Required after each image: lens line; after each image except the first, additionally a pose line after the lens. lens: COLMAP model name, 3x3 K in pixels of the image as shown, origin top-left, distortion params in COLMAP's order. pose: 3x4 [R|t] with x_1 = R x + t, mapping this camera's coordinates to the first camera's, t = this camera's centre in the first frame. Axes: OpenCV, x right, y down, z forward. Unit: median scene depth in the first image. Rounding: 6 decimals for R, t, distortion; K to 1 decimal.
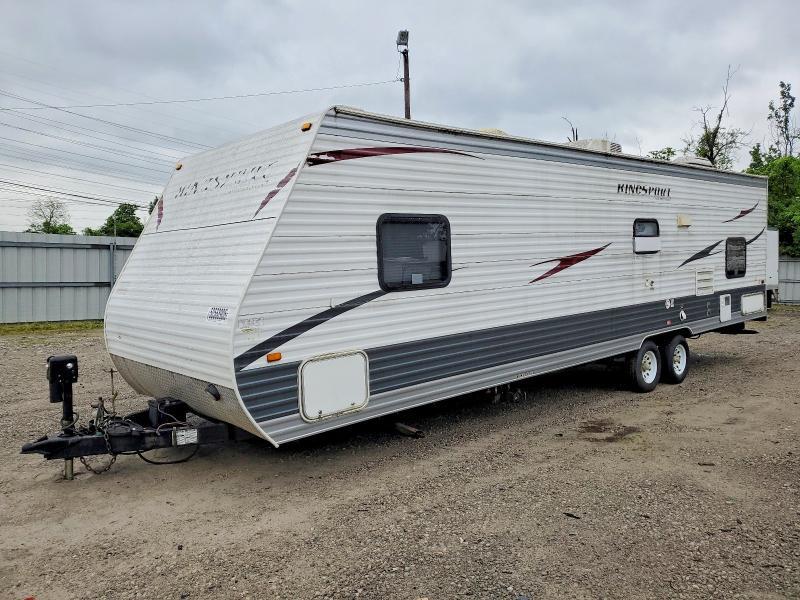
lens RADIAL K [[633.5, 0, 391.4], [0, 633.5, 303.5], [0, 0, 1]] dist [0.022626, -0.003728]
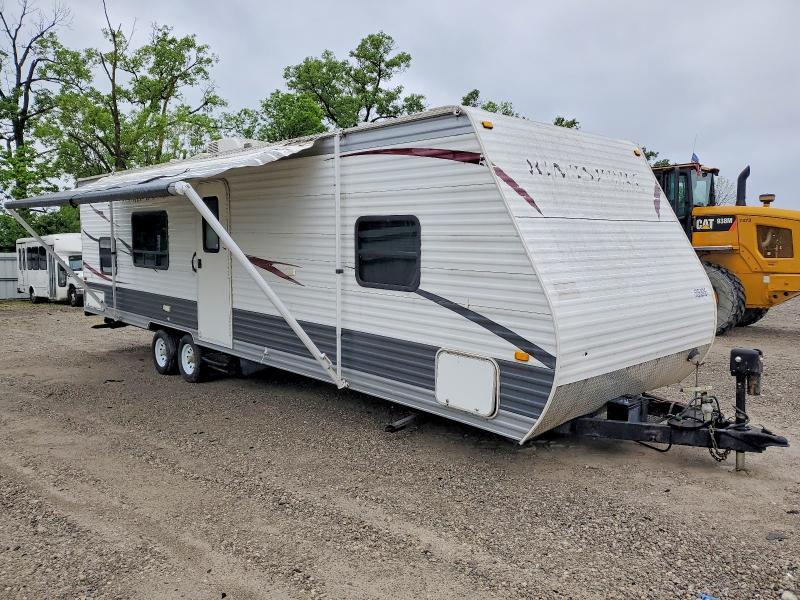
lens RADIAL K [[633.5, 0, 391.4], [0, 633.5, 303.5], [0, 0, 1]] dist [0.022626, -0.003728]
pose [[-0.004289, 0.116363, -0.993198, 1.029137], [-0.124831, 0.985375, 0.115985, -0.112221], [0.992169, 0.124480, 0.010299, 0.957483]]
